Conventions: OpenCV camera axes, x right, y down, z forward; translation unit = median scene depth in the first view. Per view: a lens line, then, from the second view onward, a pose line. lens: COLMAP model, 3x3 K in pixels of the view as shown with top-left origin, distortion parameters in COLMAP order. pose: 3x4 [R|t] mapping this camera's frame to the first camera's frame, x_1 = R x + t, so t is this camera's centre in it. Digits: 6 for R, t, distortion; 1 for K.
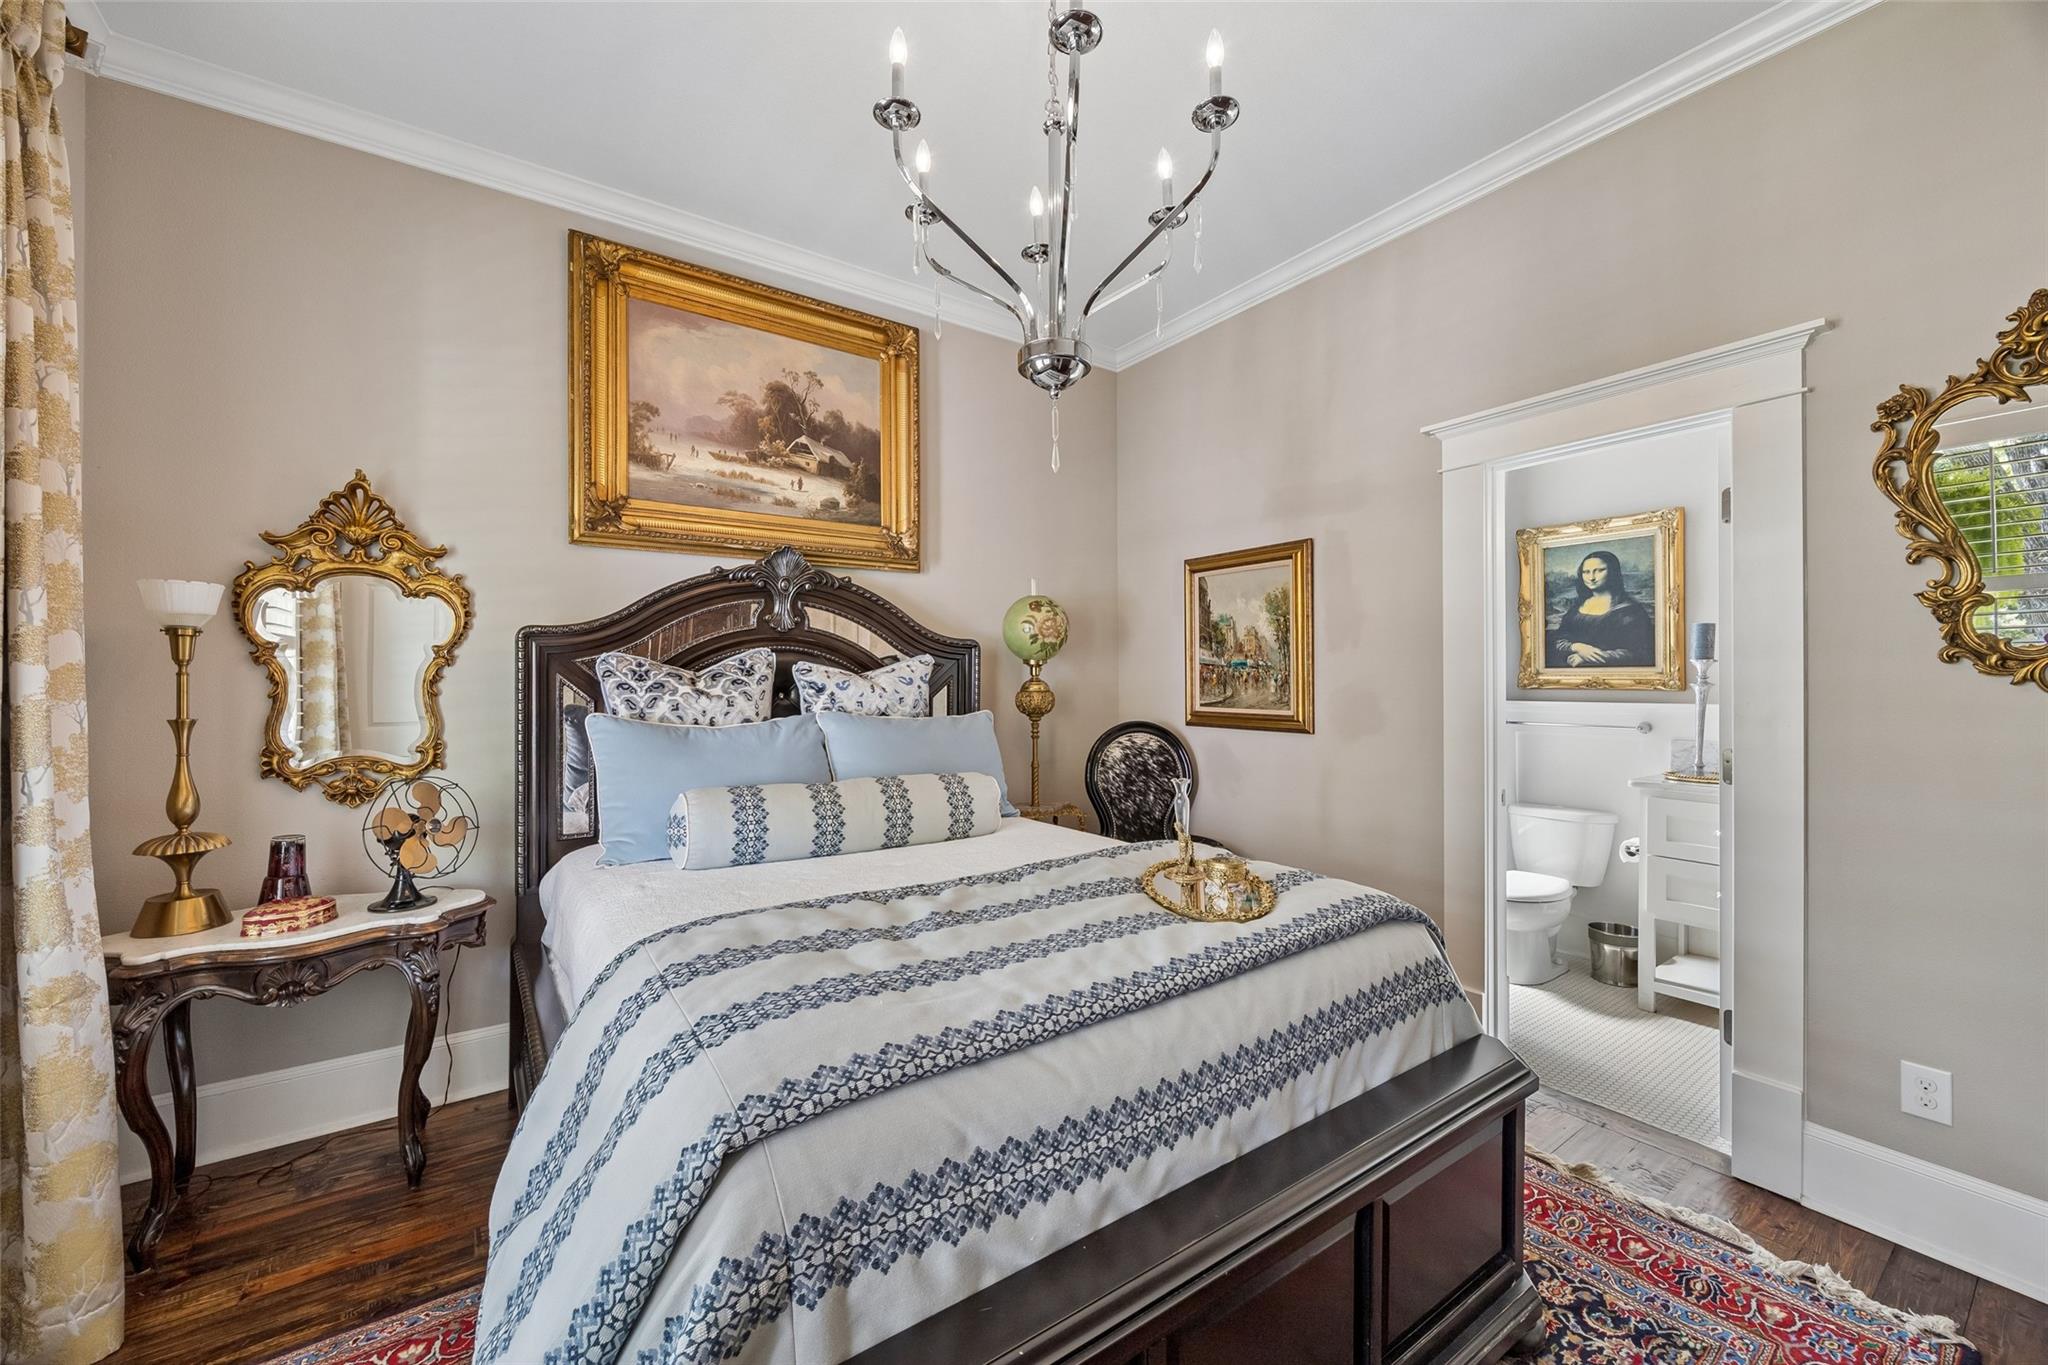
lens RADIAL K [[795.0, 0, 1024.2], [0, 795.0, 677.9], [0, 0, 1]] dist [0.001718, 0.000363]
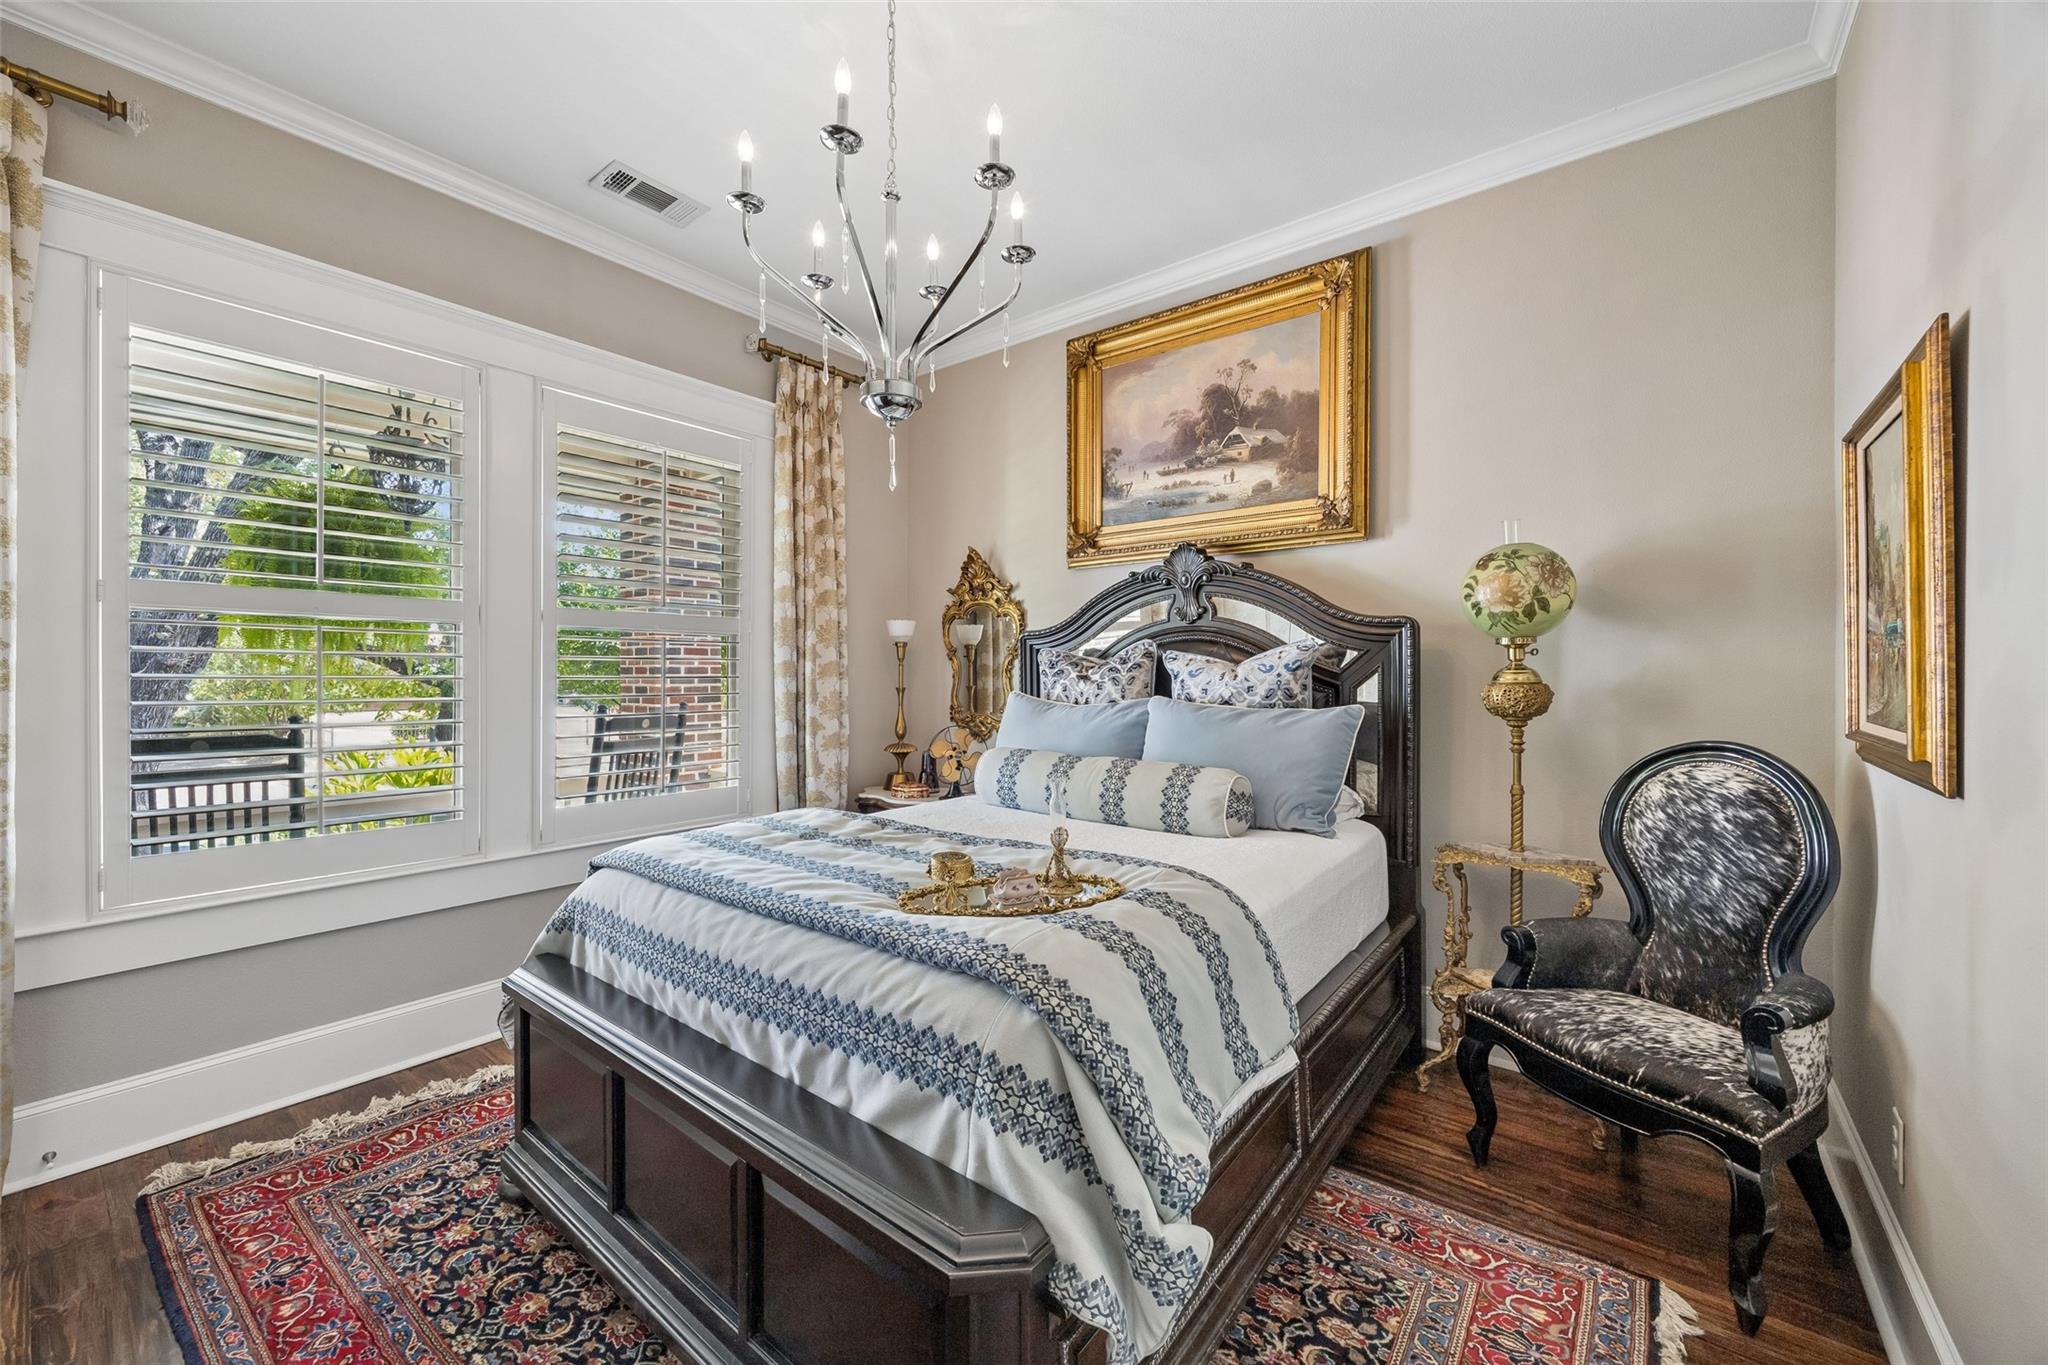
lens RADIAL K [[795.0, 0, 1023.8], [0, 795.0, 683.3], [0, 0, 1]] dist [0.001718, 0.000363]
pose [[0.282967, 0.022256, -0.958871, 0.665457], [0.008221, 0.999638, 0.025629, -0.005272], [0.959094, -0.015135, 0.282682, 0.472716]]
